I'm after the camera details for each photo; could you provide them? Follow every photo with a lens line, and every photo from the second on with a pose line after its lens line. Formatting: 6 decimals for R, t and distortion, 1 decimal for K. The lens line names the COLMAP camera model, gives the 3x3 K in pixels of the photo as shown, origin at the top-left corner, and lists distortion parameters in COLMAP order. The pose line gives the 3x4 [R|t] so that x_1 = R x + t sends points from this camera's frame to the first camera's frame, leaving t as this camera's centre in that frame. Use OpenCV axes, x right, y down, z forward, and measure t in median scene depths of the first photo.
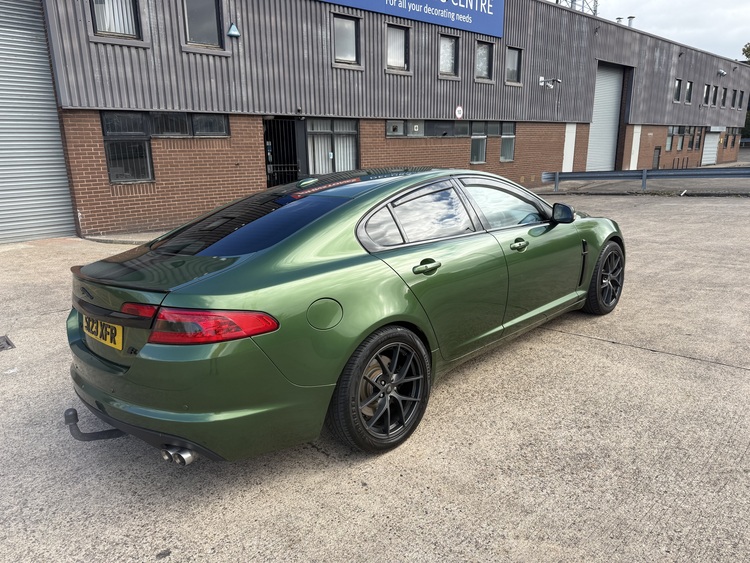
lens RADIAL K [[531.3, 0, 377.2], [0, 531.3, 283.3], [0, 0, 1]] dist [0.058361, -0.076313]
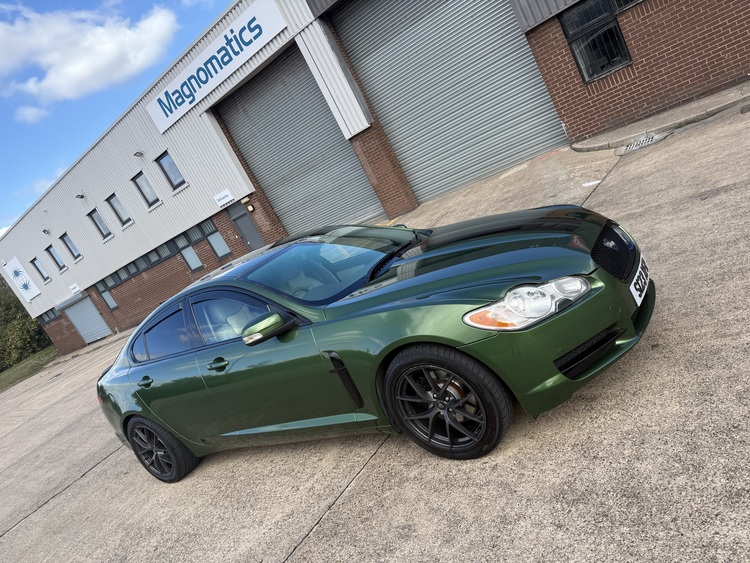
lens RADIAL K [[531.3, 0, 377.2], [0, 531.3, 283.3], [0, 0, 1]] dist [0.058361, -0.076313]
pose [[0.230659, 0.132157, -0.964018, 0.360021], [0.224067, 0.956894, 0.184793, -0.096280], [0.946885, -0.258629, 0.191104, 0.333670]]
